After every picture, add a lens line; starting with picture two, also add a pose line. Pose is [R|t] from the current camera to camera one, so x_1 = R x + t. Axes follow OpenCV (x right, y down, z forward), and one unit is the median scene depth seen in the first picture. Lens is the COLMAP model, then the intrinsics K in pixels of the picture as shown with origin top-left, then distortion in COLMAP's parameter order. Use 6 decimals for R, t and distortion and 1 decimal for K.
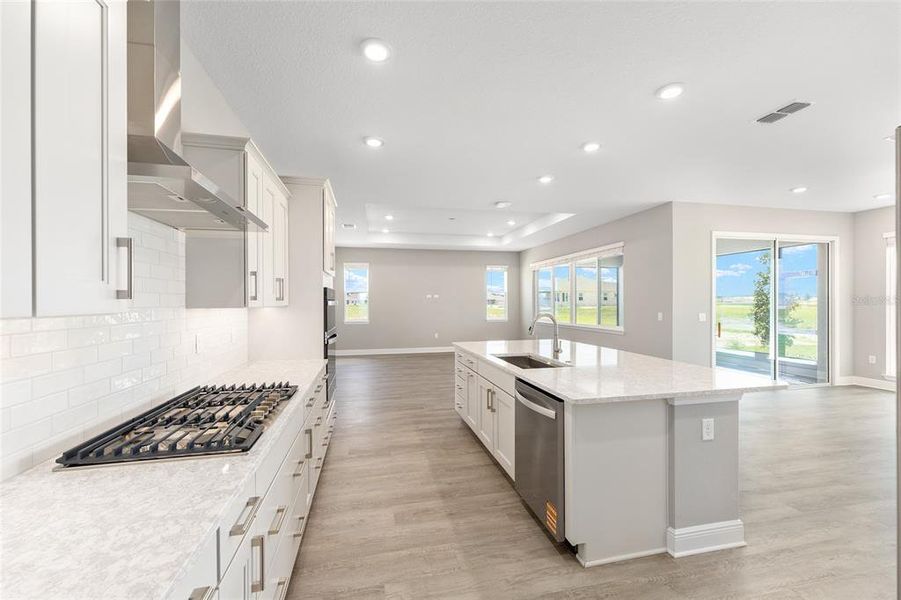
lens RADIAL K [[368.1, 0, 449.1], [0, 368.1, 298.7], [0, 0, 1]] dist [-0.000661, -0.000116]
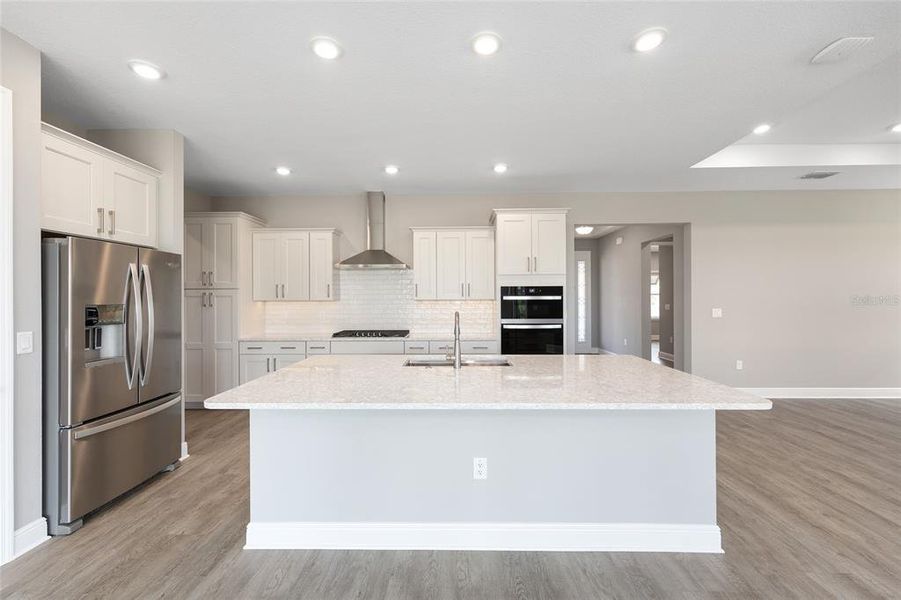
lens RADIAL K [[368.1, 0, 449.1], [0, 368.1, 298.7], [0, 0, 1]] dist [-0.000661, -0.000116]
pose [[-0.239293, 0.006042, -0.970929, 1.241606], [0.010732, 0.999936, 0.003578, 0.007704], [0.970888, -0.009564, -0.239343, 1.450854]]
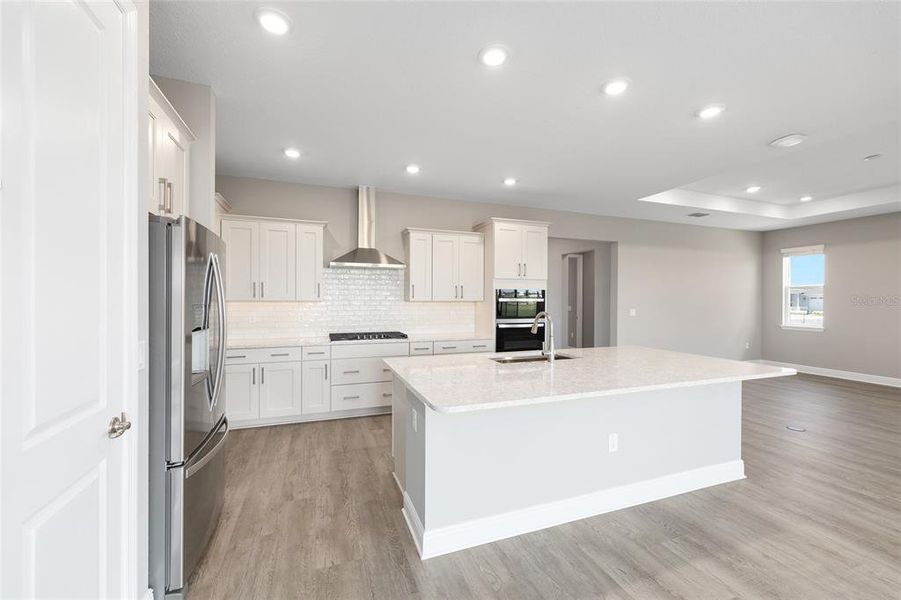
lens RADIAL K [[367.7, 0, 448.3], [0, 367.7, 301.5], [0, 0, 1]] dist [-0.000382, 0.000082]
pose [[0.135077, 0.008602, -0.990798, 1.326112], [0.000868, 0.999961, 0.008800, 0.005016], [0.990835, -0.002049, 0.135064, 0.848419]]
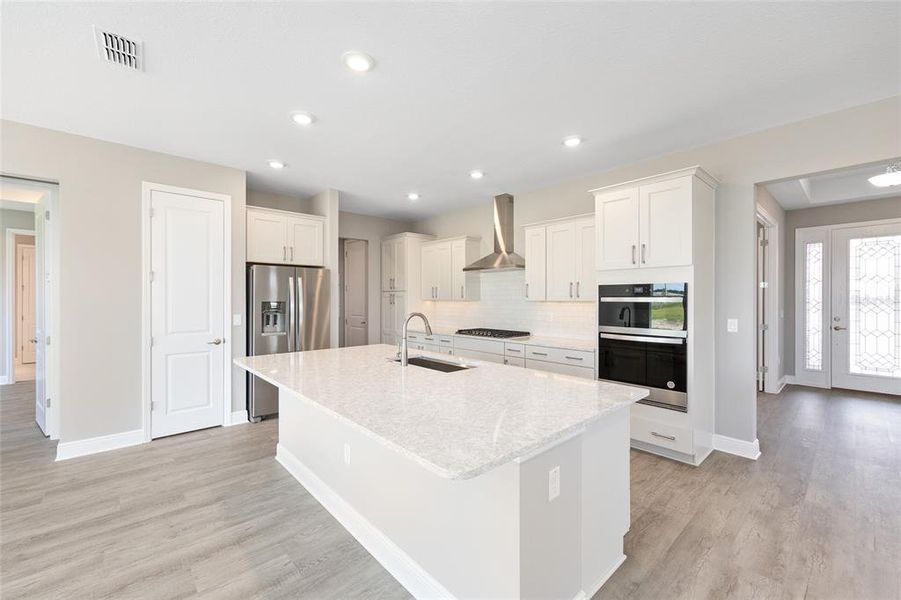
lens RADIAL K [[368.1, 0, 449.1], [0, 368.1, 298.7], [0, 0, 1]] dist [-0.000661, -0.000116]
pose [[-0.870290, 0.001494, -0.492537, 0.739572], [0.003244, 0.999991, -0.002700, 0.011476], [0.492529, -0.003948, -0.870287, 2.120268]]
